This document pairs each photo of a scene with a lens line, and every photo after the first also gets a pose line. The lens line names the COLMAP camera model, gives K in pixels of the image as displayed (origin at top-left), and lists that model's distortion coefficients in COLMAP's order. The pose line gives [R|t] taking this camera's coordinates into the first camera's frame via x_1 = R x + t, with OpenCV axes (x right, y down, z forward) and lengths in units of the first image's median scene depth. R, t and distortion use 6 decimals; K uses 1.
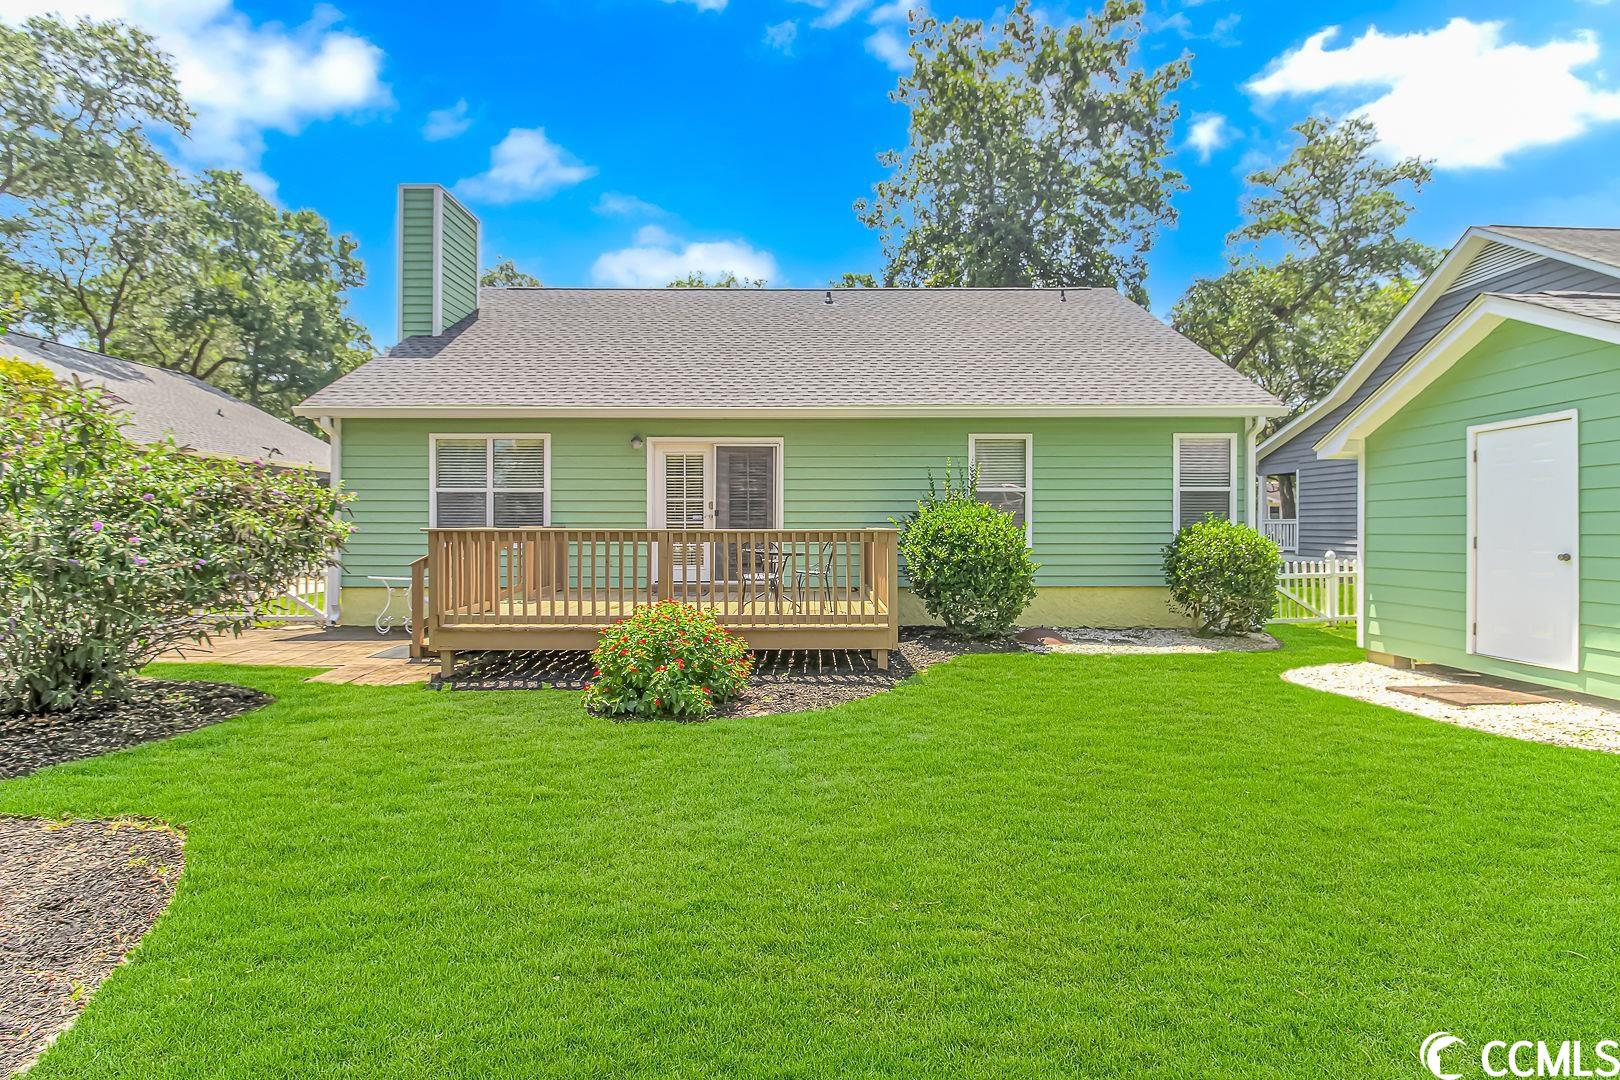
lens RADIAL K [[771.4, 0, 810.0], [0, 771.4, 540.0], [0, 0, 1]] dist [-0.018426, 0.000607]
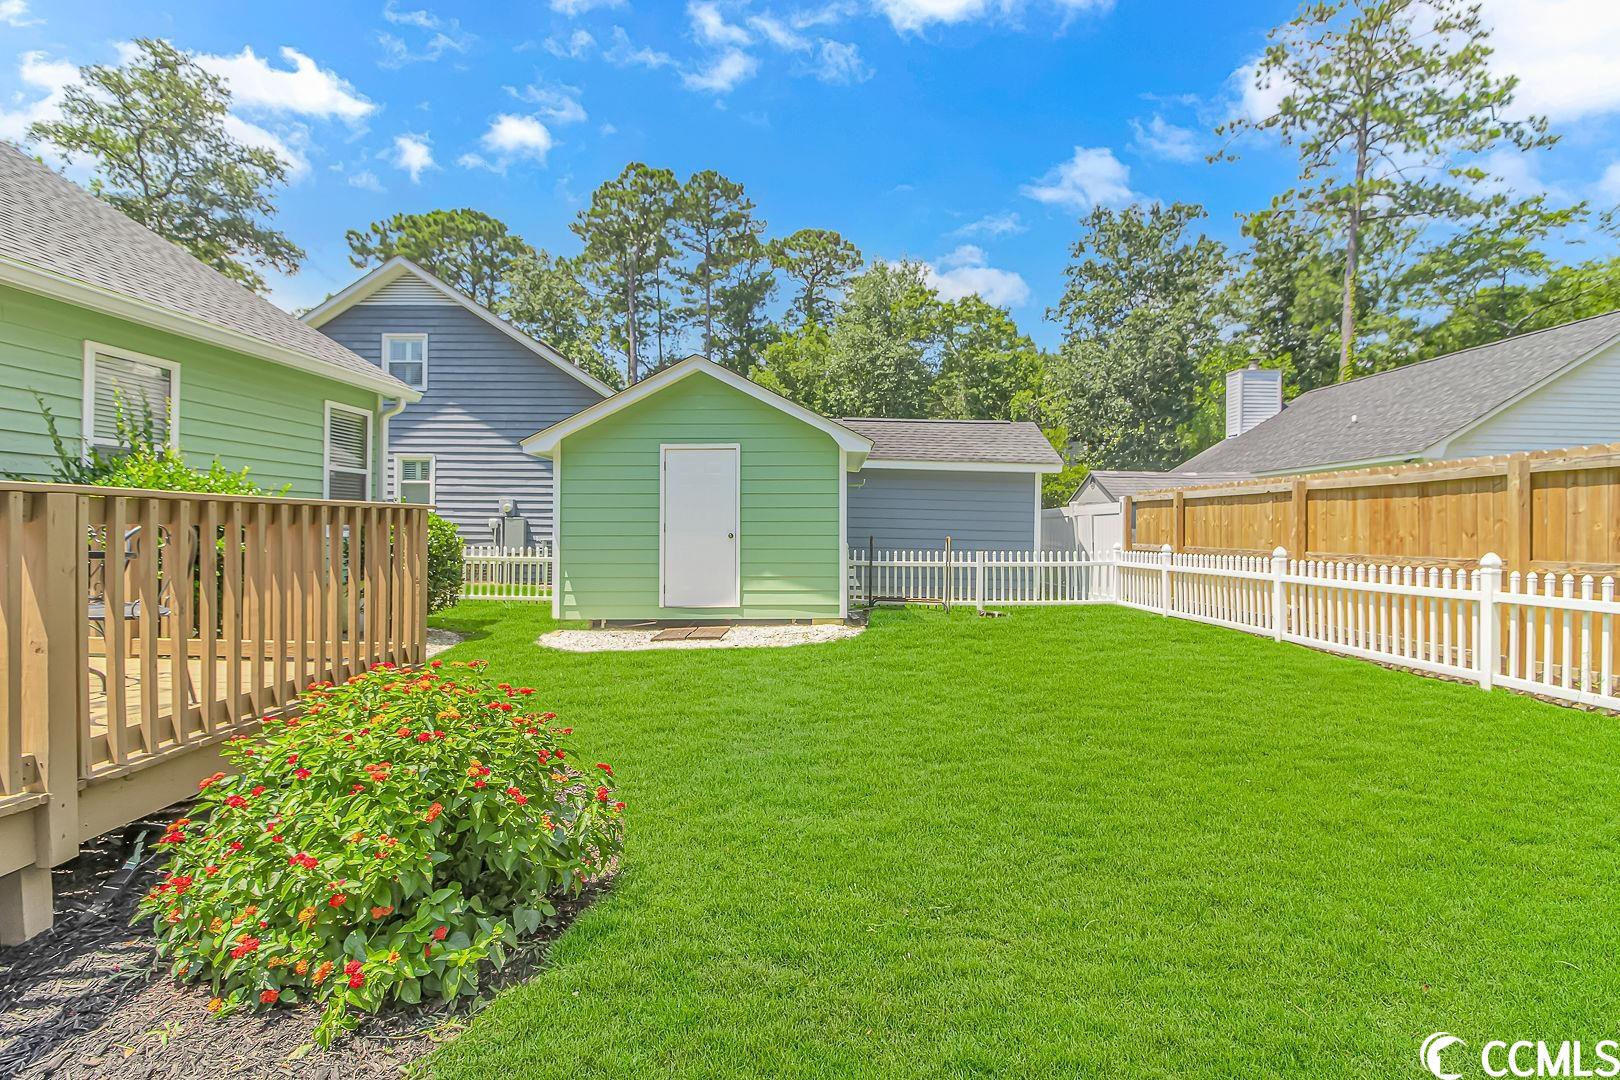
lens RADIAL K [[771.4, 0, 810.0], [0, 771.4, 540.0], [0, 0, 1]] dist [-0.018426, 0.000607]
pose [[0.013660, -0.008175, 0.999873, -0.540293], [0.009546, 0.999922, 0.008045, 0.017518], [-0.999861, 0.009435, 0.013737, 0.711959]]
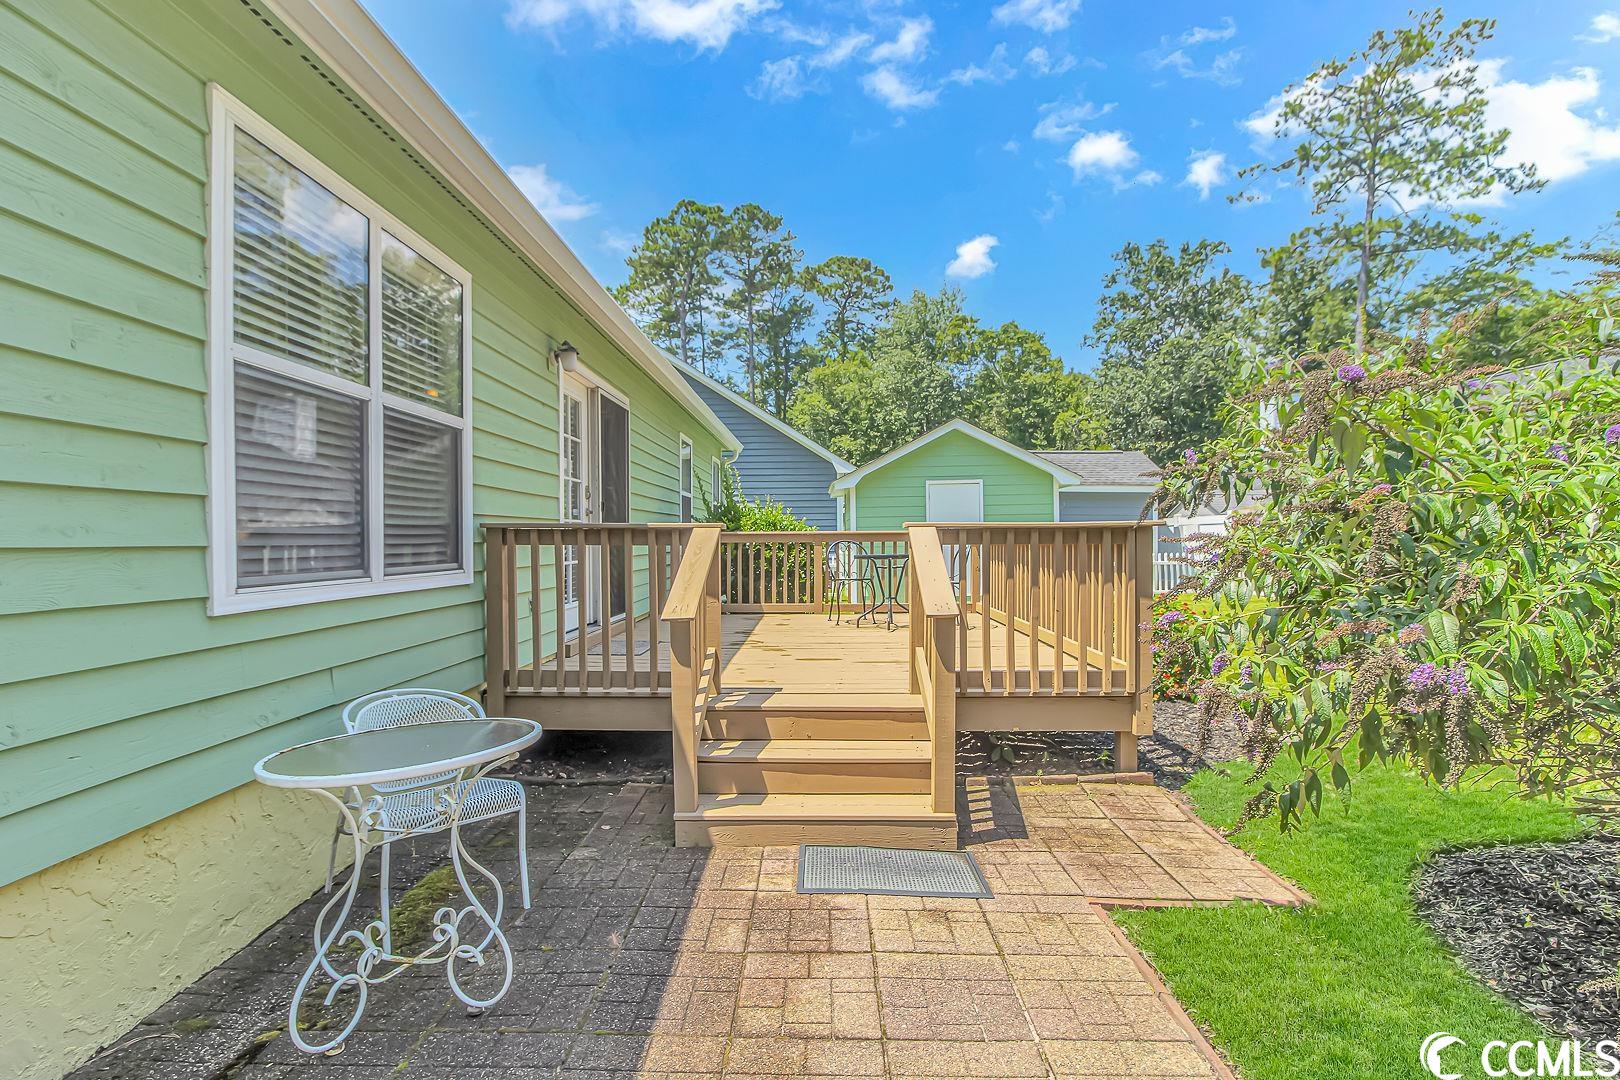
lens RADIAL K [[758.8, 0, 812.6], [0, 758.8, 561.4], [0, 0, 1]] dist [-0.016649, -0.000599]
pose [[0.008810, -0.024755, 0.999655, -0.619827], [0.027648, 0.999317, 0.024503, 0.014764], [-0.999579, 0.027423, 0.009488, 0.792190]]
